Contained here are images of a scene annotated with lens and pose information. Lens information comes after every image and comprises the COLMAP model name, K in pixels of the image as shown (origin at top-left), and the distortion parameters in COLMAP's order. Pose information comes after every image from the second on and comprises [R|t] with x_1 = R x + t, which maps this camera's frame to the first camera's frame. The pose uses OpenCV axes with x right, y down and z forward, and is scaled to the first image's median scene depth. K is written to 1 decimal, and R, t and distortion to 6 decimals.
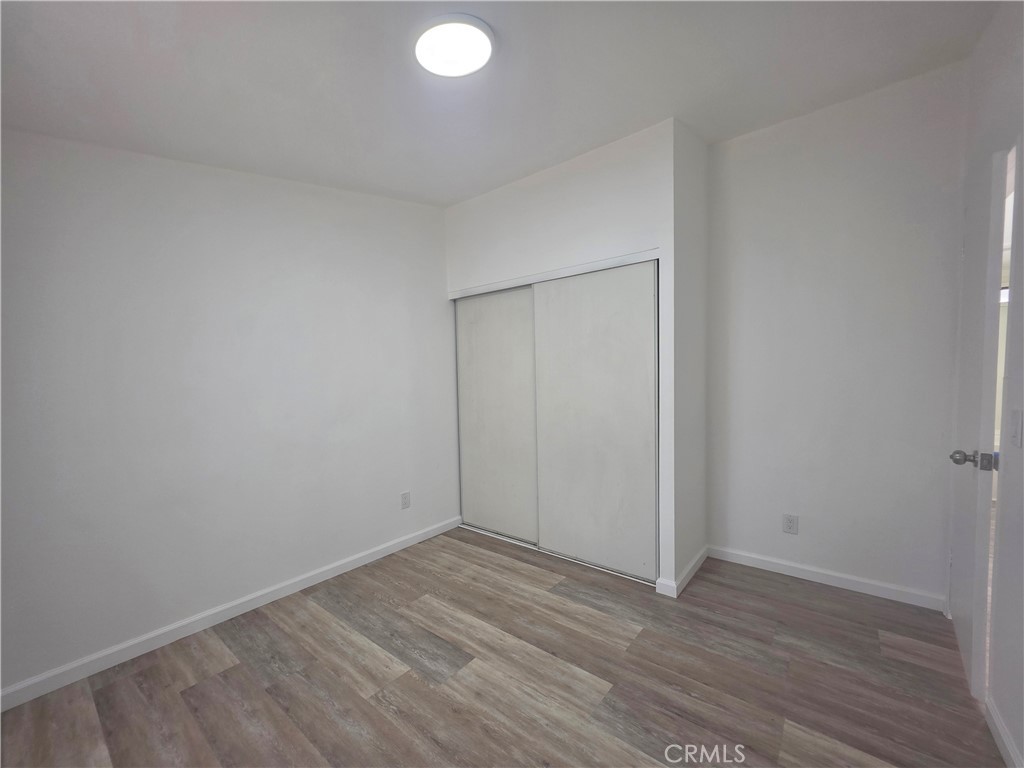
lens RADIAL K [[414.1, 0, 511.6], [0, 414.1, 383.9], [0, 0, 1]] dist [-0.001713, -0.000092]
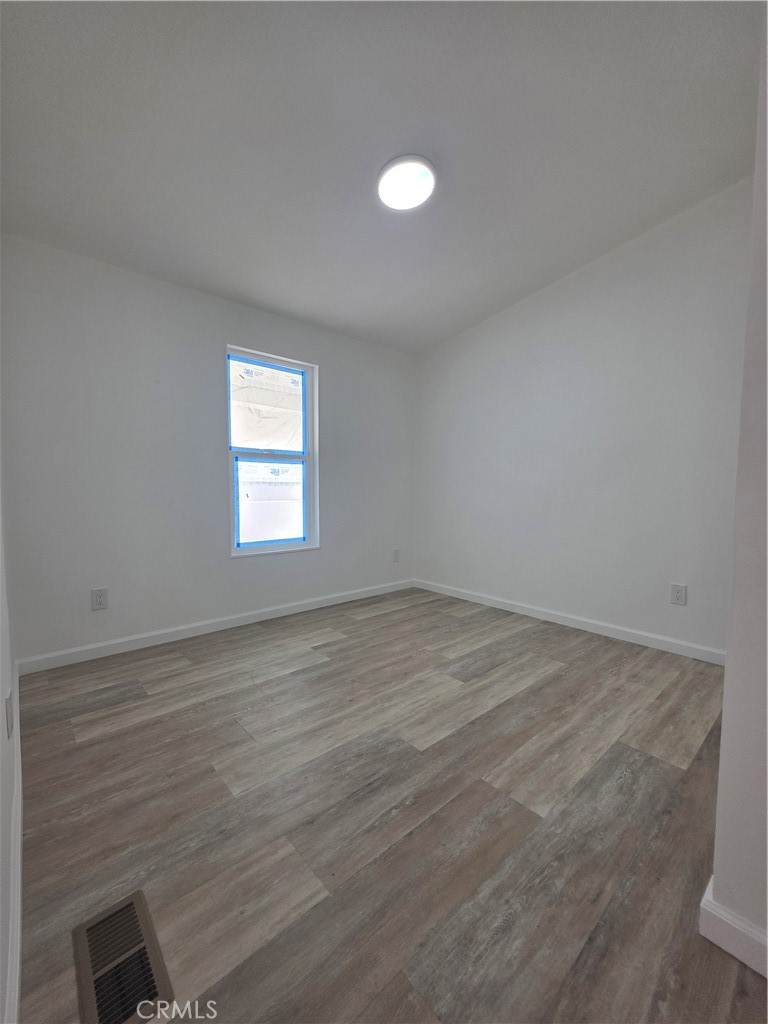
lens RADIAL K [[414.1, 0, 388.7], [0, 414.1, 517.6], [0, 0, 1]] dist [-0.001713, -0.000092]
pose [[-0.153768, 0.091688, -0.983844, 0.979585], [-0.017898, 0.995264, 0.095550, 0.105112], [0.987945, 0.032301, -0.151399, 0.920007]]
